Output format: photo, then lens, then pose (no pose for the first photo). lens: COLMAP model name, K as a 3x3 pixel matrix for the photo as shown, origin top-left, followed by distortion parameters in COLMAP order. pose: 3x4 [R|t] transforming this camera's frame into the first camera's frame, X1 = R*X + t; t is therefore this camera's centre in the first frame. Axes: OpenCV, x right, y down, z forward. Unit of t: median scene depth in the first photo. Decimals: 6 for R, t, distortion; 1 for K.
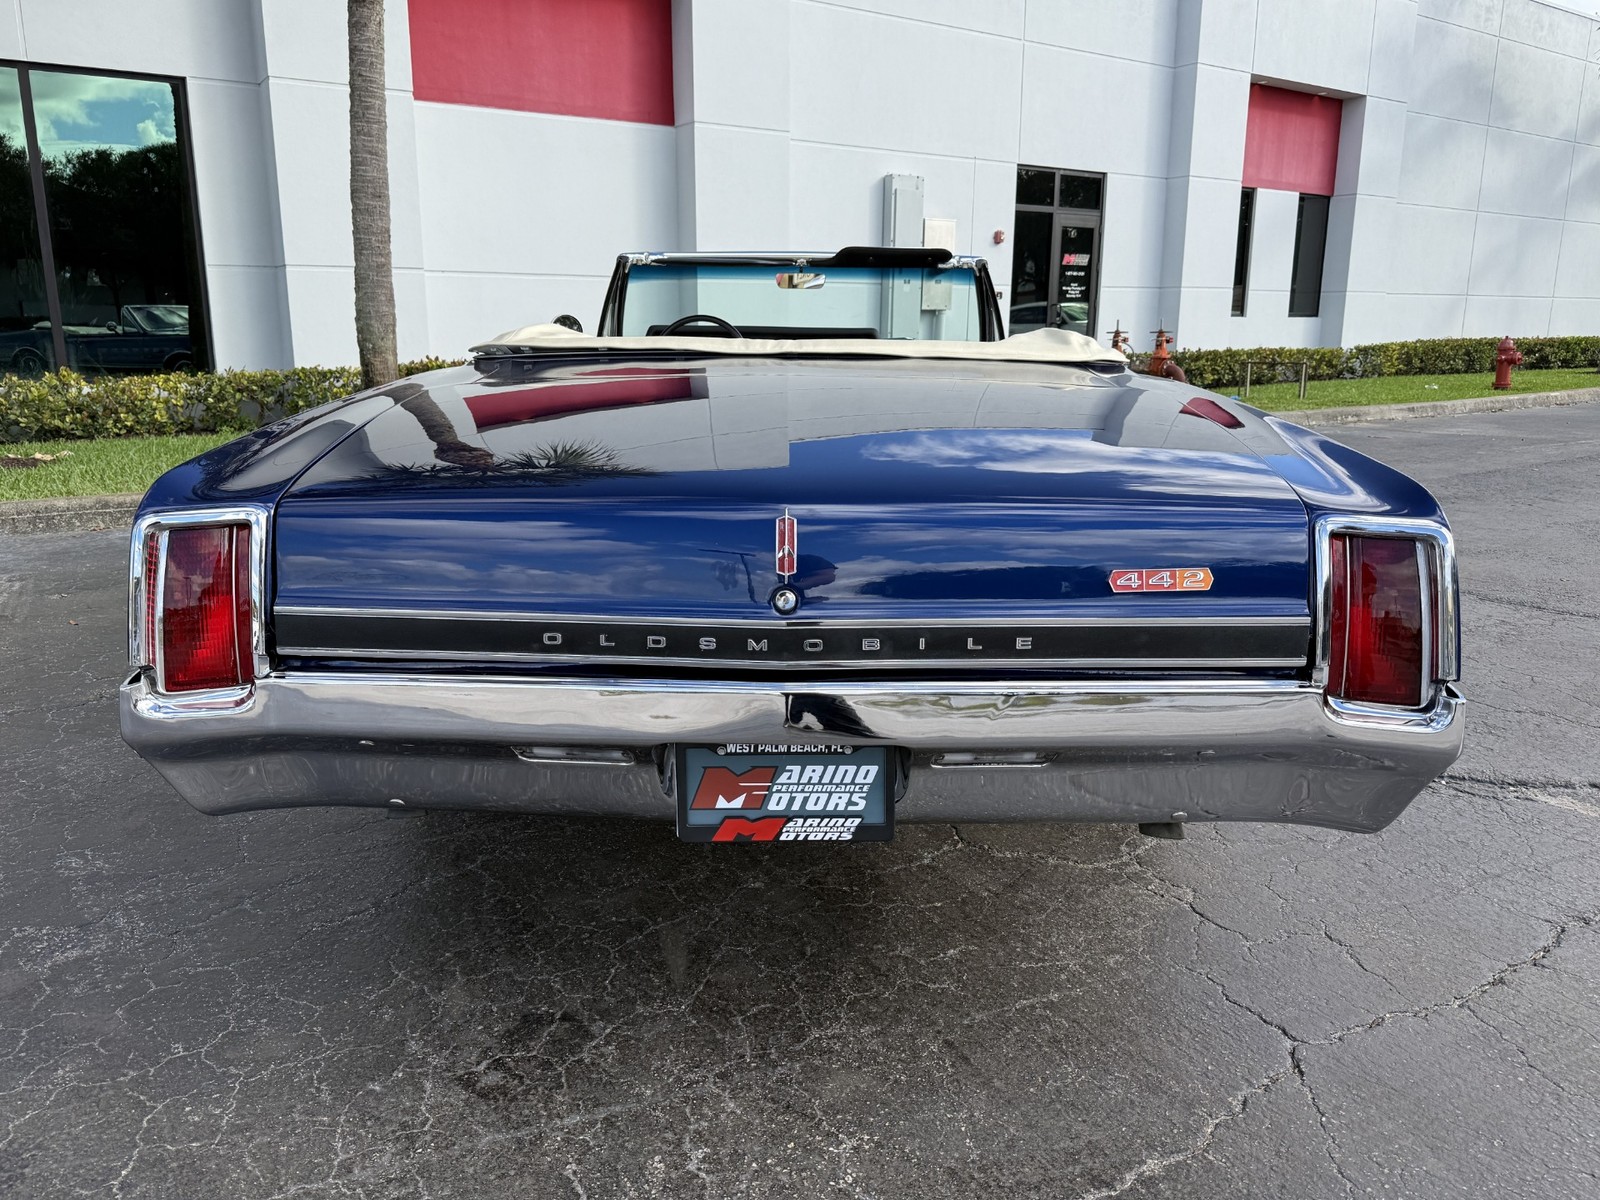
lens RADIAL K [[1161.4, 0, 765.0], [0, 1161.4, 595.2], [0, 0, 1]] dist [0.004341, -0.005733]
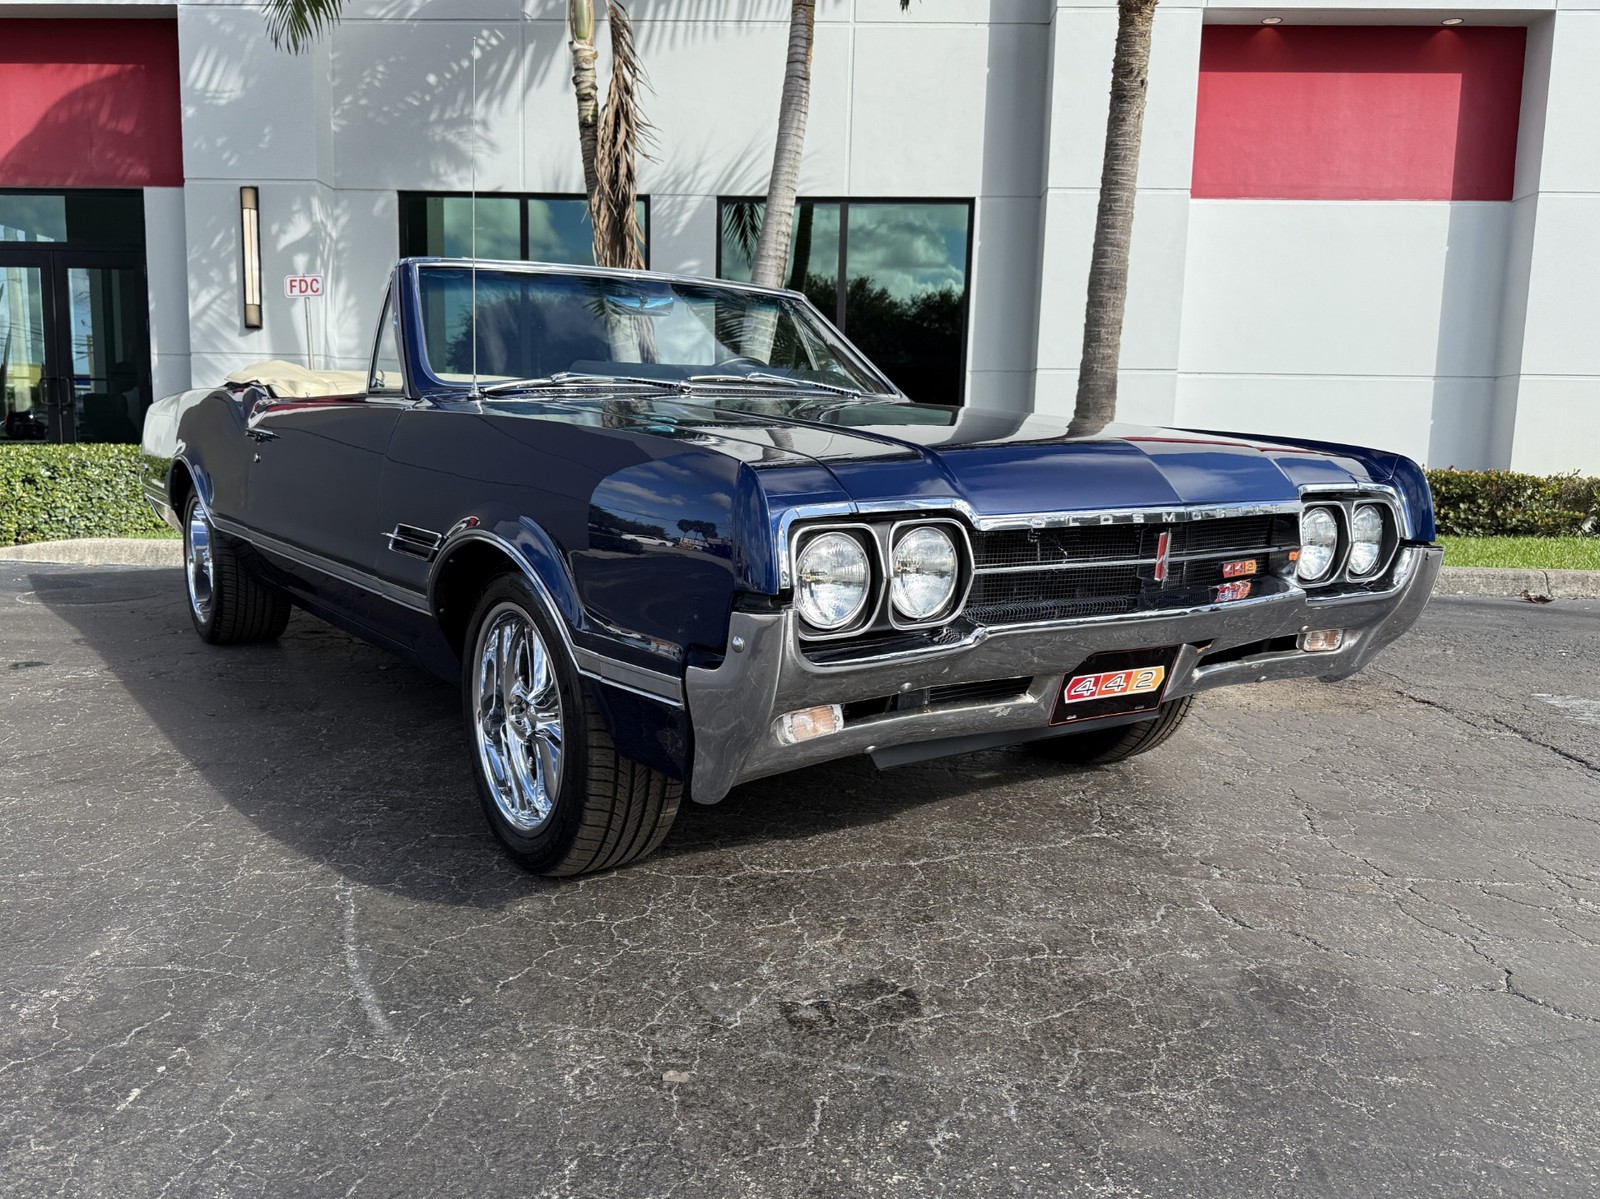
lens RADIAL K [[1240.0, 0, 753.2], [0, 1240.0, 621.8], [0, 0, 1]] dist [0.007148, -0.010785]
pose [[0.799290, 0.100931, -0.592409, 0.286656], [-0.156627, 0.986712, -0.043215, 0.113741], [0.580175, 0.127328, 0.804478, 0.049890]]
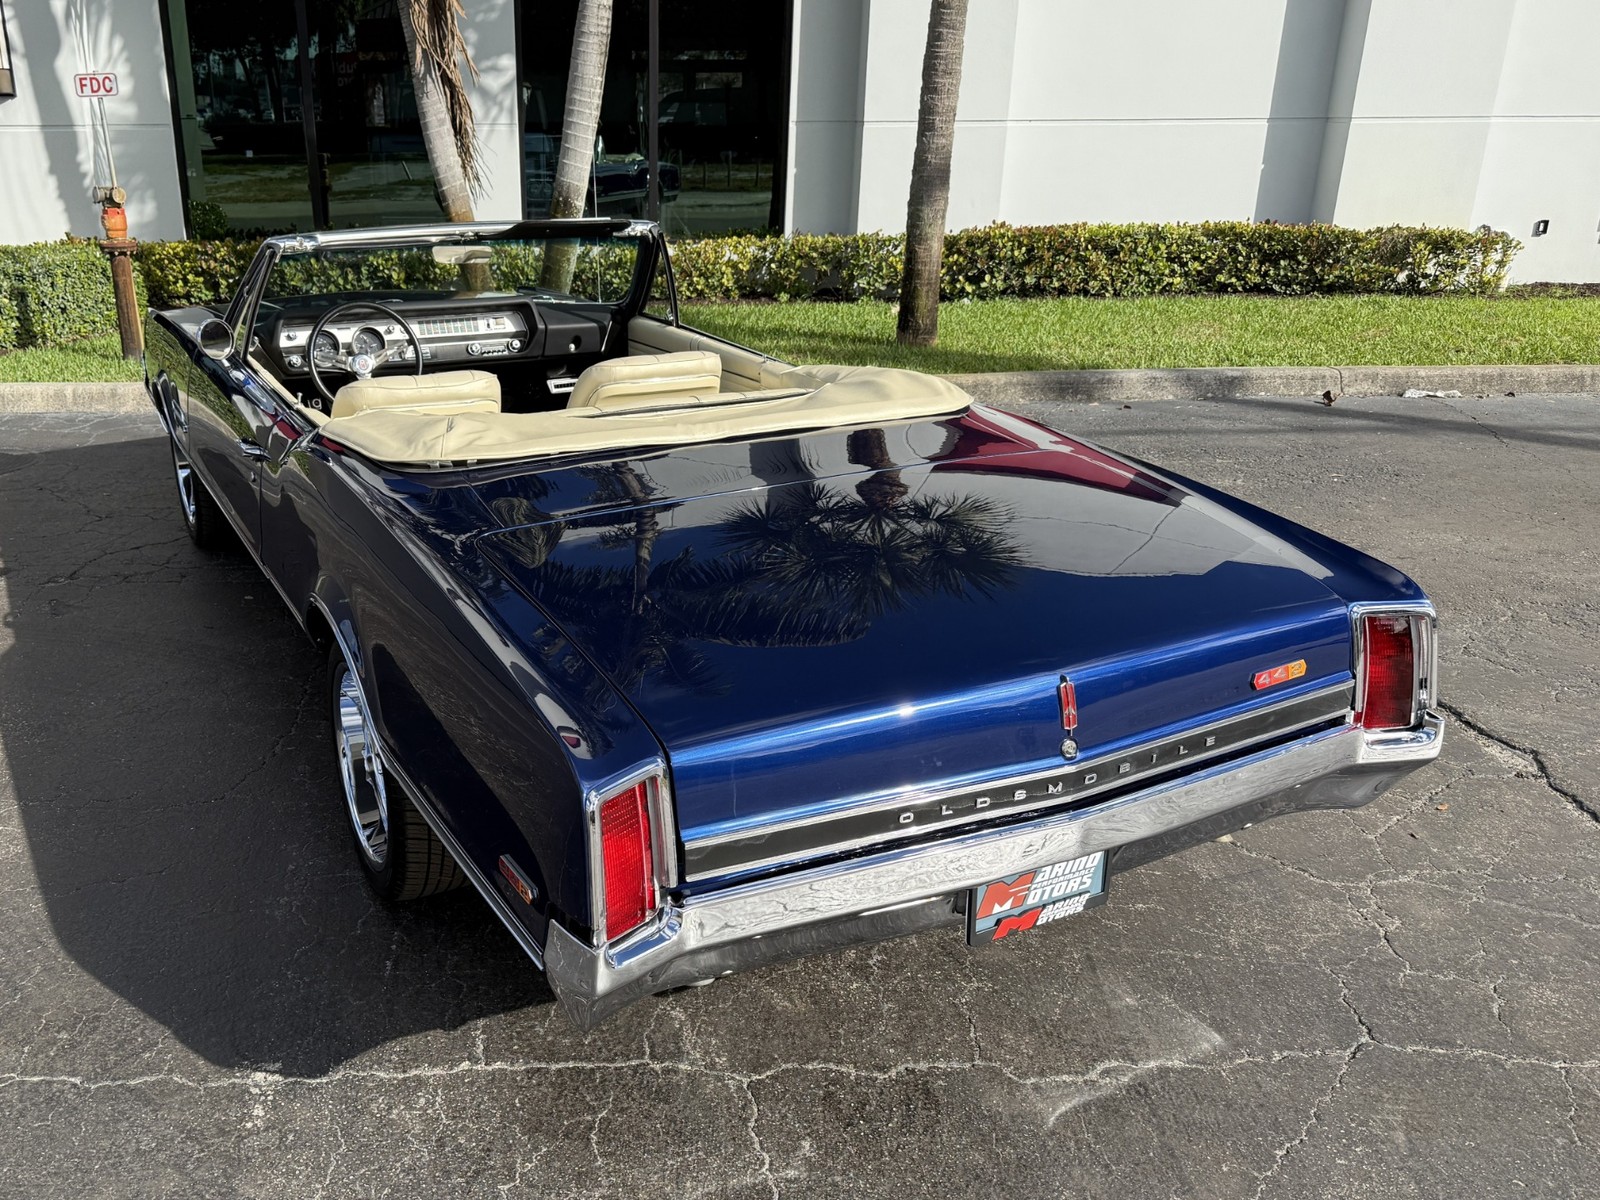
lens RADIAL K [[1350.4, 0, 625.1], [0, 1350.4, 663.3], [0, 0, 1]] dist [0.038998, -0.048577]
pose [[0.843663, 0.196375, -0.499670, 0.387587], [-0.117267, 0.975634, 0.185435, -0.167907], [0.523910, -0.097850, 0.846135, -0.551858]]
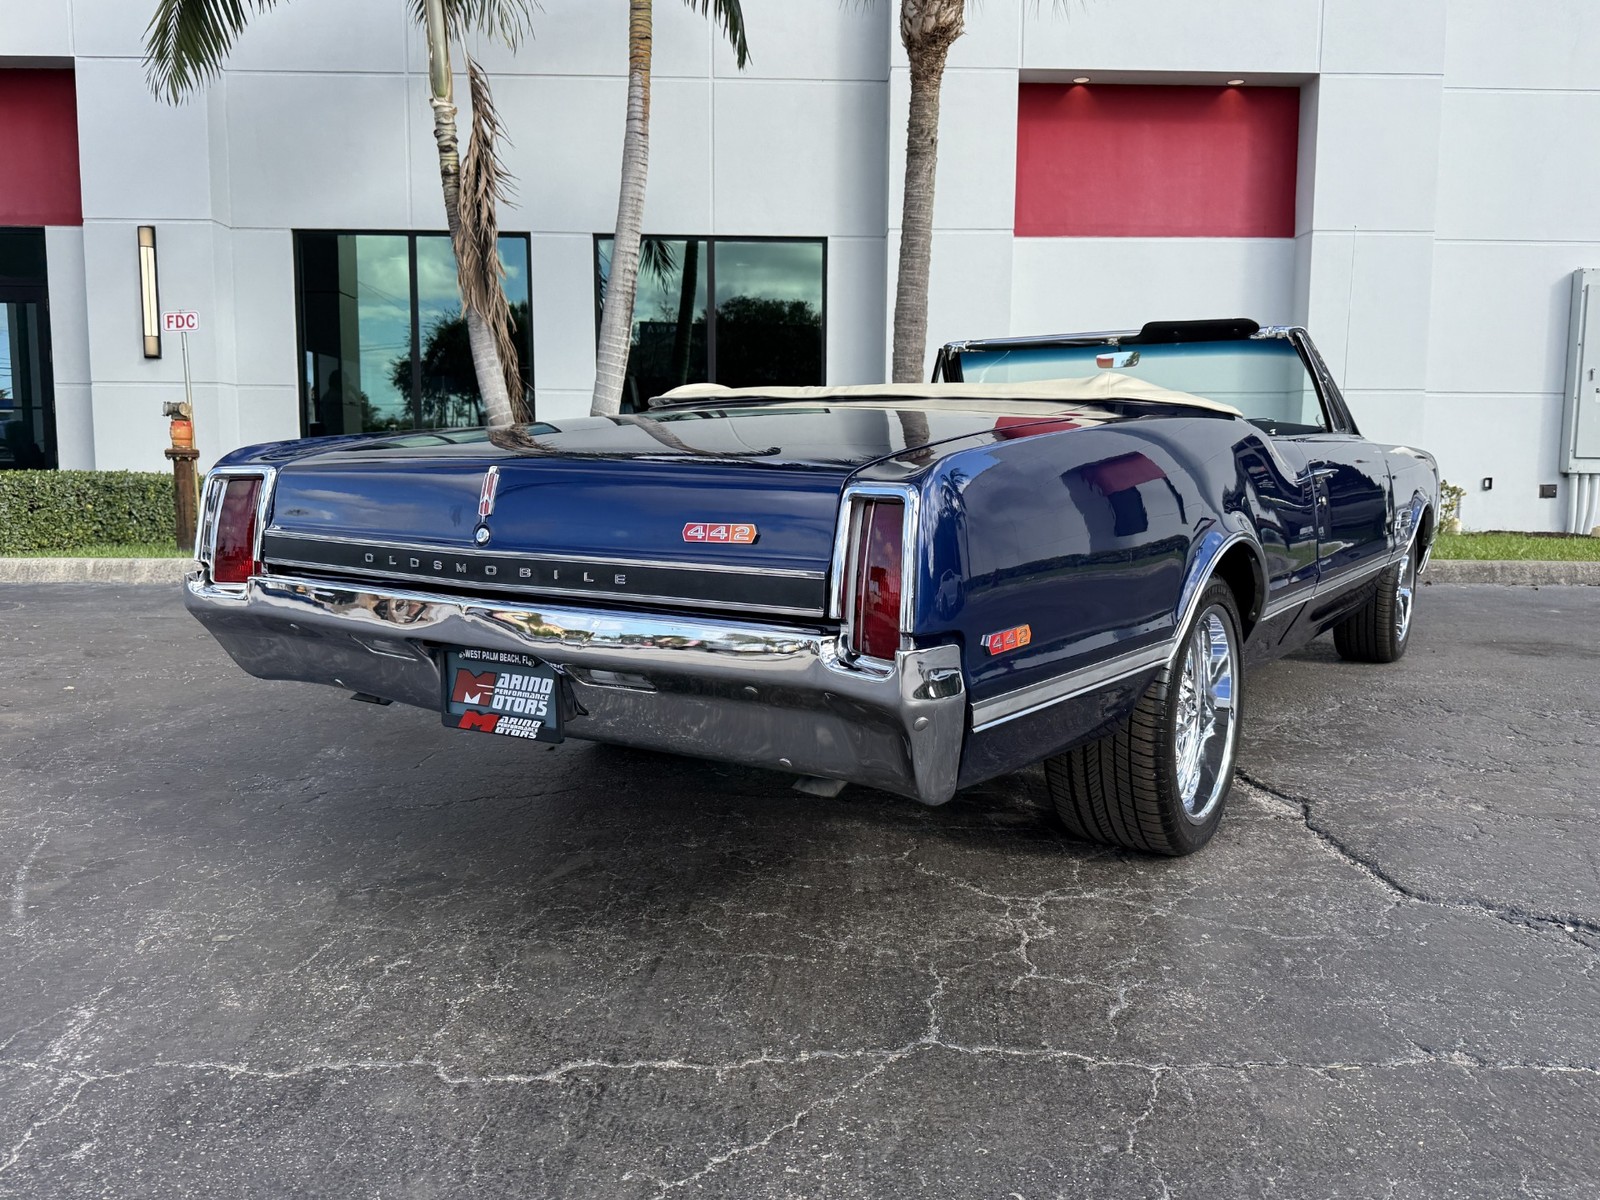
lens RADIAL K [[1186.5, 0, 800.0], [0, 1186.5, 600.0], [0, 0, 1]] dist [0.032899, -0.042495]
pose [[0.843019, 0.067437, -0.533639, 0.783346], [-0.127672, 0.988844, -0.076728, 0.100160], [0.522512, 0.132814, 0.842225, 0.048111]]
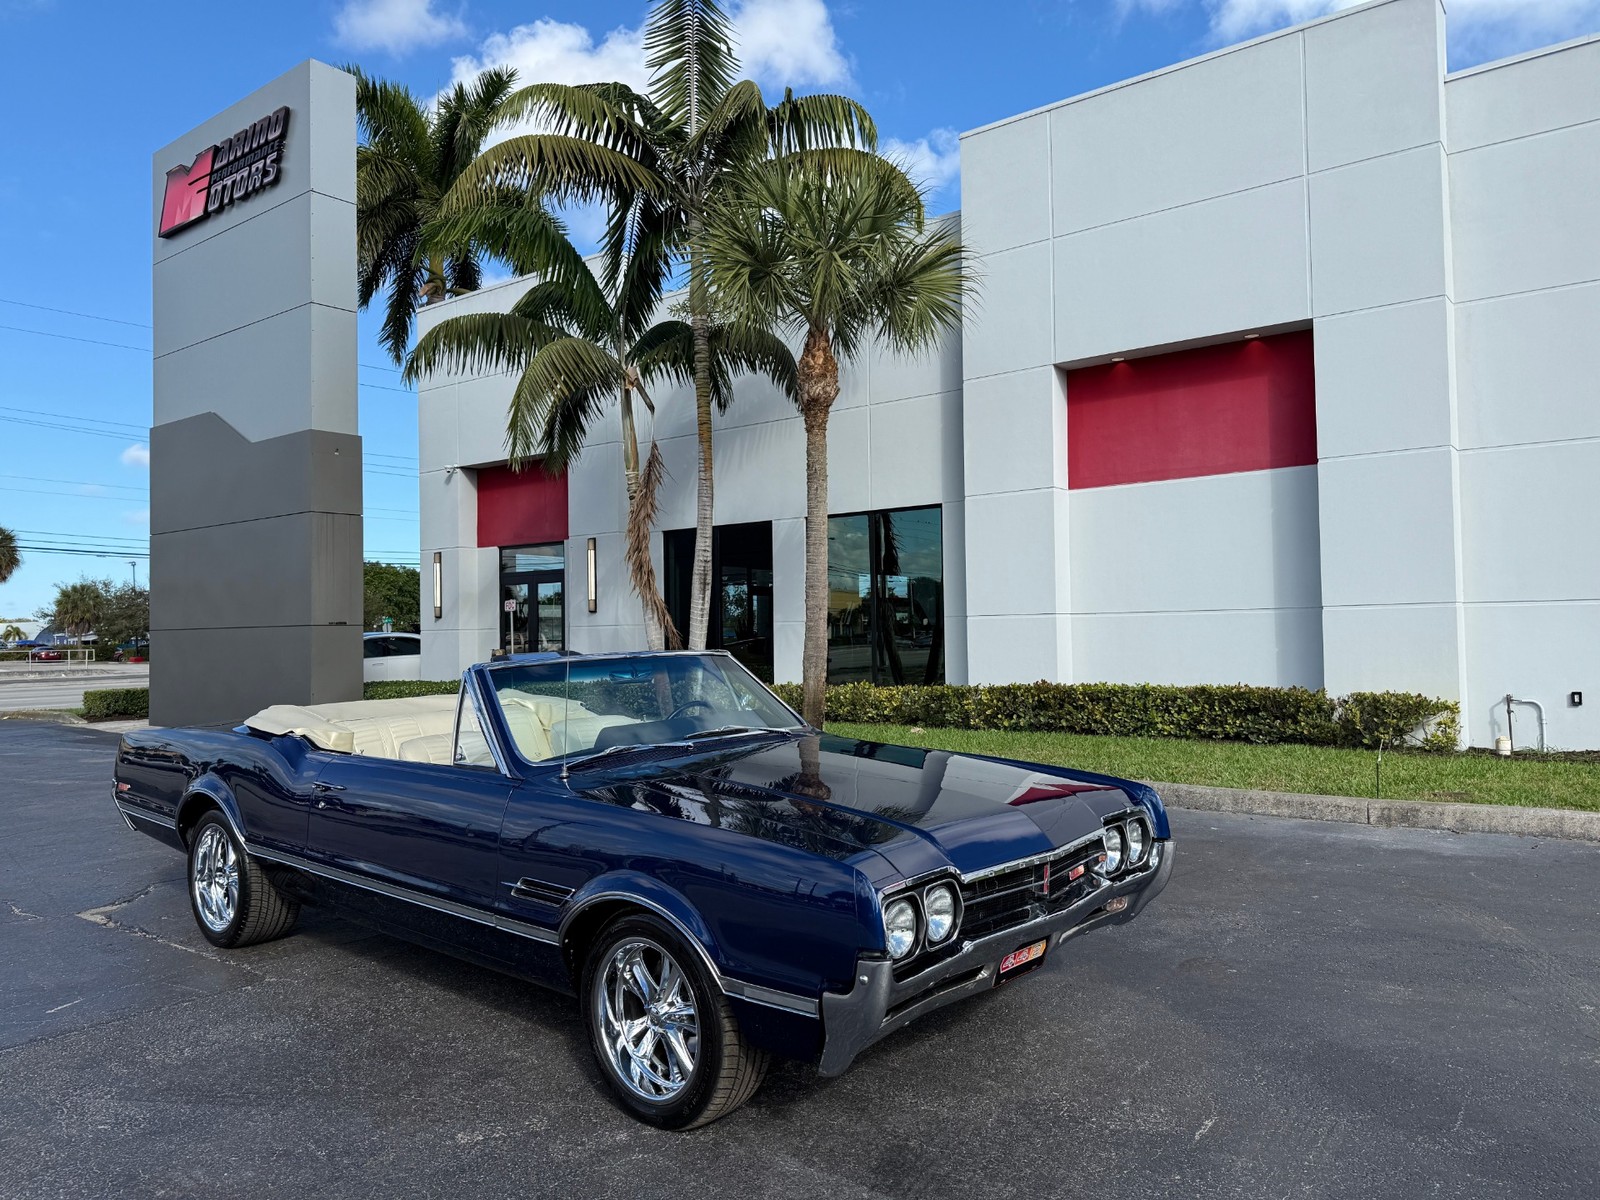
lens RADIAL K [[1240.0, 0, 753.2], [0, 1240.0, 622.3], [0, 0, 1]] dist [0.007148, -0.010785]
pose [[0.262328, -0.024038, -0.964679, 5.291409], [-0.210532, 0.974182, -0.081525, -0.509881], [0.941733, 0.224482, 0.250495, 1.926124]]
